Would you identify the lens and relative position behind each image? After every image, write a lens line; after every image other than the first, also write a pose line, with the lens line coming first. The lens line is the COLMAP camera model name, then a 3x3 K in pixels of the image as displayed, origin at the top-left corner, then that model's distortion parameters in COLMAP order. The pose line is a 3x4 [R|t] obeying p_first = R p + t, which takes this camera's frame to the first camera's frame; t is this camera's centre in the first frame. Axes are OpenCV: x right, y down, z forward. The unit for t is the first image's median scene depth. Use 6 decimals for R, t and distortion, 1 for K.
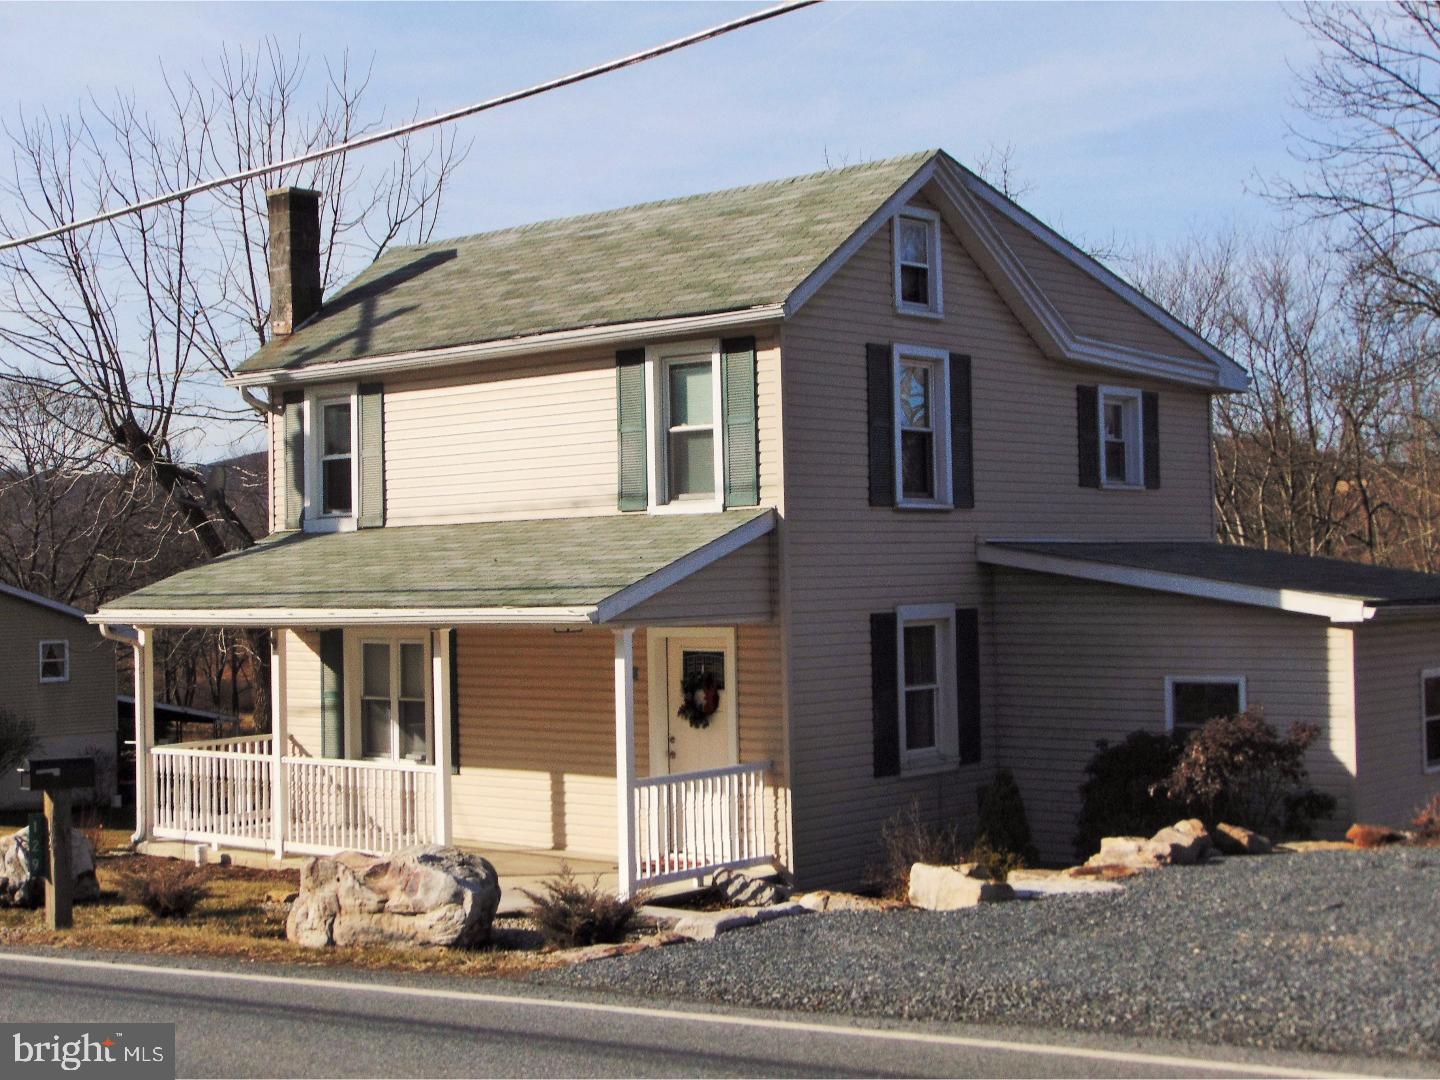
lens RADIAL K [[2101.0, 0, 710.8], [0, 2101.0, 528.6], [0, 0, 1]] dist [-0.013884, 0.000000]
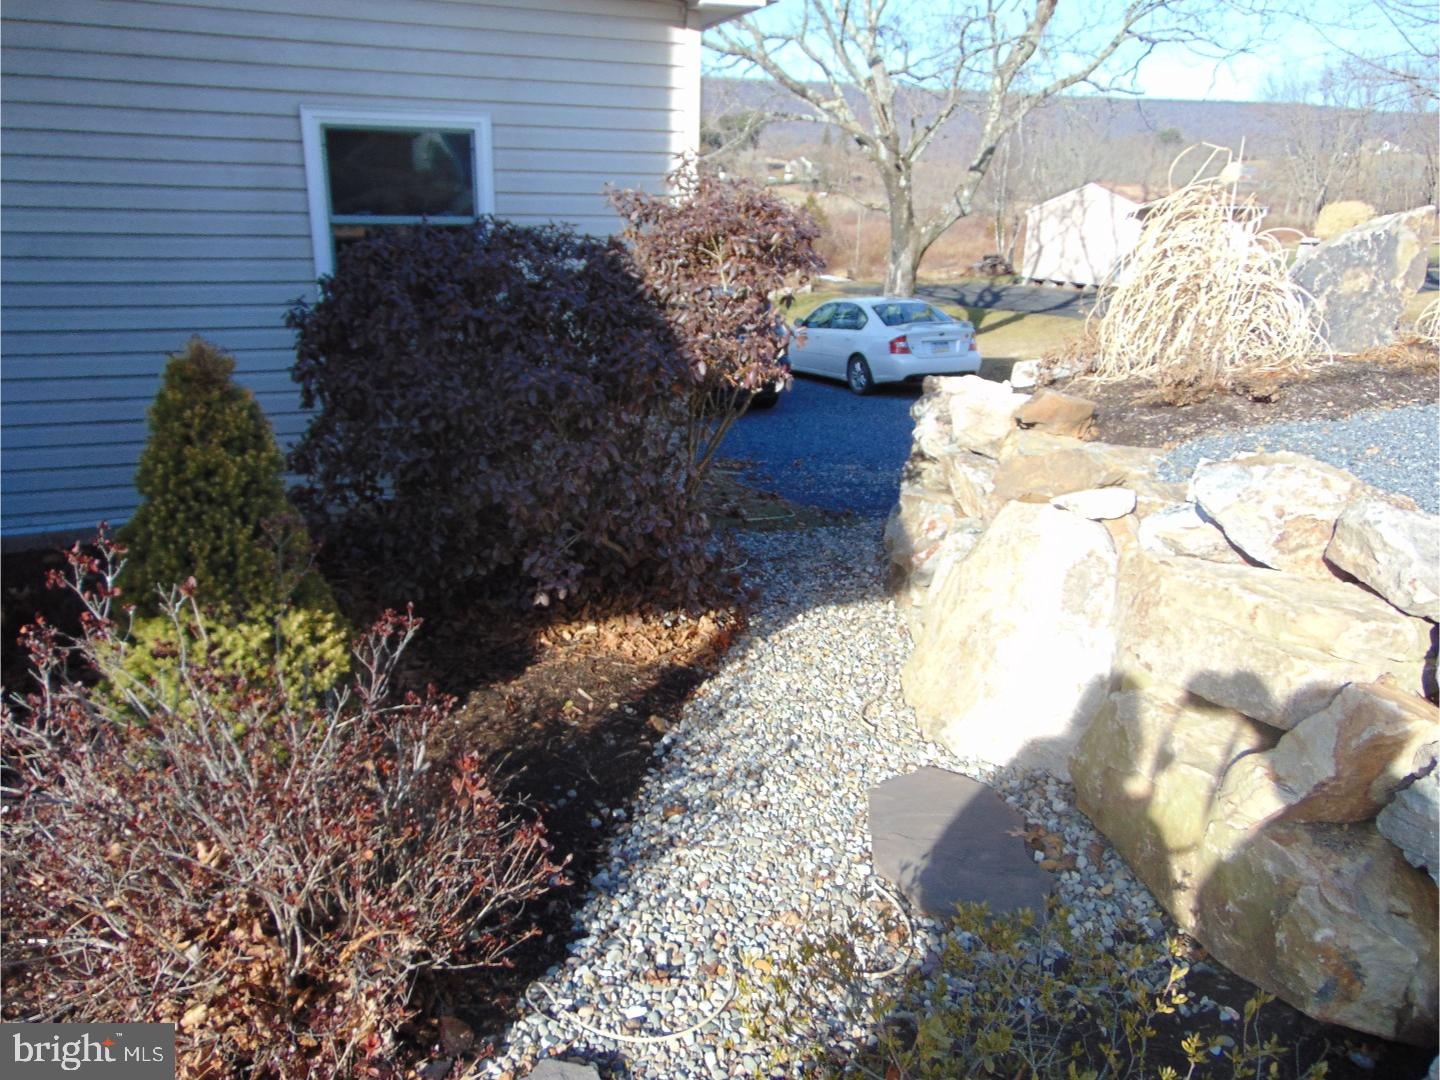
lens RADIAL K [[1069.5, 0, 712.4], [0, 1069.5, 536.0], [0, 0, 1]] dist [-0.028164, 0.044198]
pose [[0.483840, -0.245791, 0.839932, 0.037856], [-0.049011, 0.950634, 0.306419, 0.082901], [-0.873783, -0.189424, 0.447908, 0.794858]]
